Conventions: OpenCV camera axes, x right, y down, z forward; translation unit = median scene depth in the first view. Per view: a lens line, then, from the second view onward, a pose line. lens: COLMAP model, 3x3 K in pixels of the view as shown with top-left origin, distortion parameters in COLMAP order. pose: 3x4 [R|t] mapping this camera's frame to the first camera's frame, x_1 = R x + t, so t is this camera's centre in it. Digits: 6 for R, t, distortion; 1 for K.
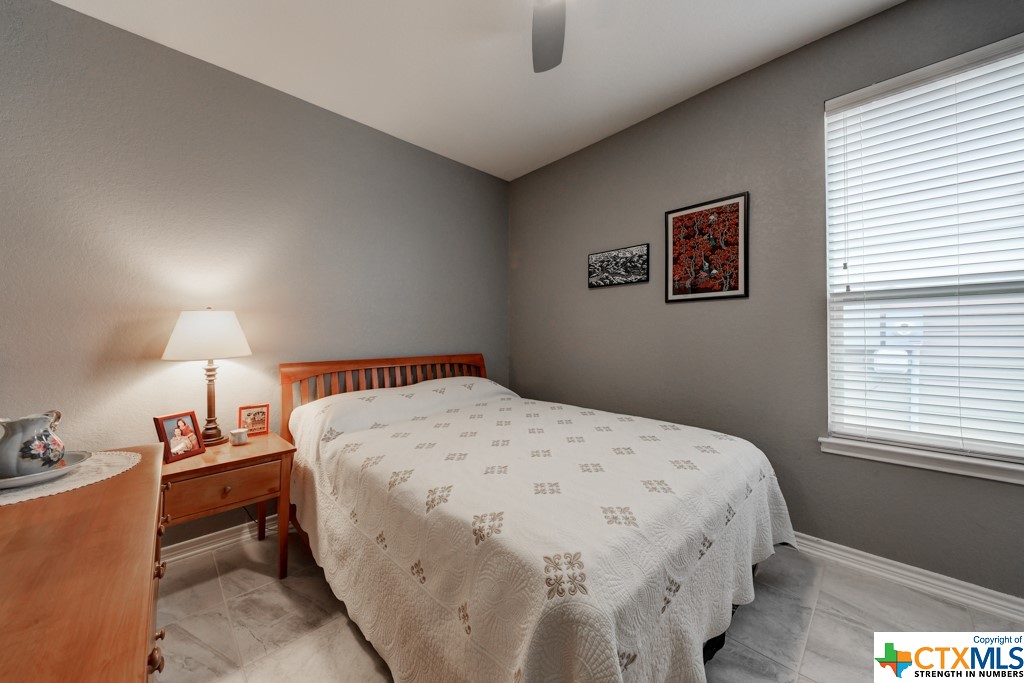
lens RADIAL K [[349.3, 0, 512.0], [0, 349.3, 341.5], [0, 0, 1]] dist [0.000783, -0.003197]
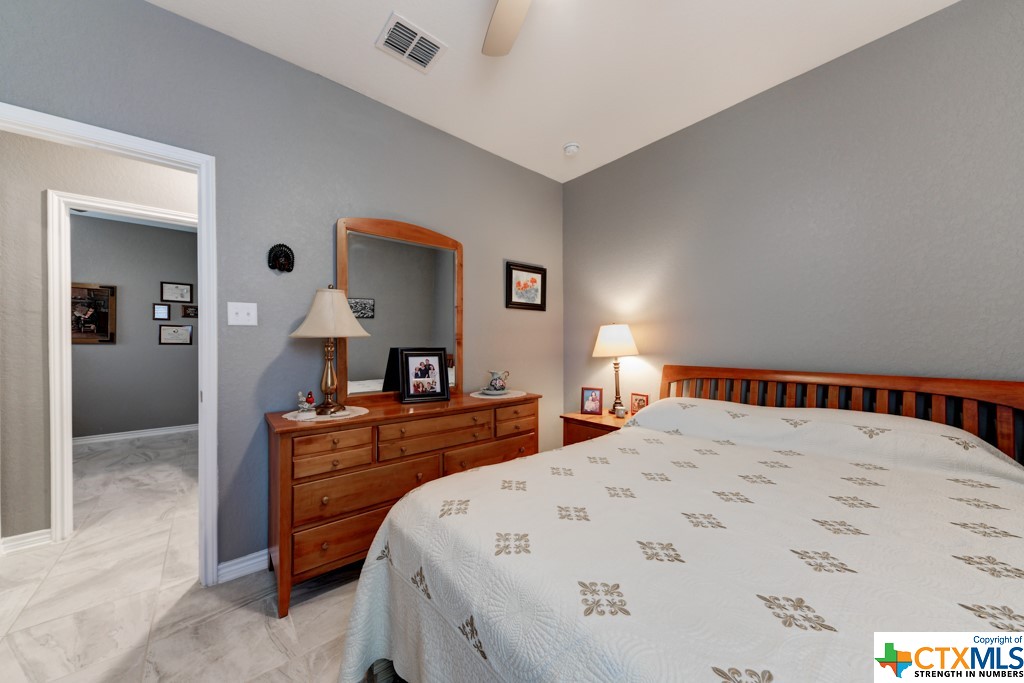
lens RADIAL K [[364.8, 0, 512.1], [0, 364.8, 350.1], [0, 0, 1]] dist [-0.000207, -0.000017]
pose [[-0.049599, 0.030227, -0.998312, 0.730856], [-0.016858, 0.999374, 0.031097, -0.020710], [0.998627, 0.018372, -0.049058, 0.626514]]
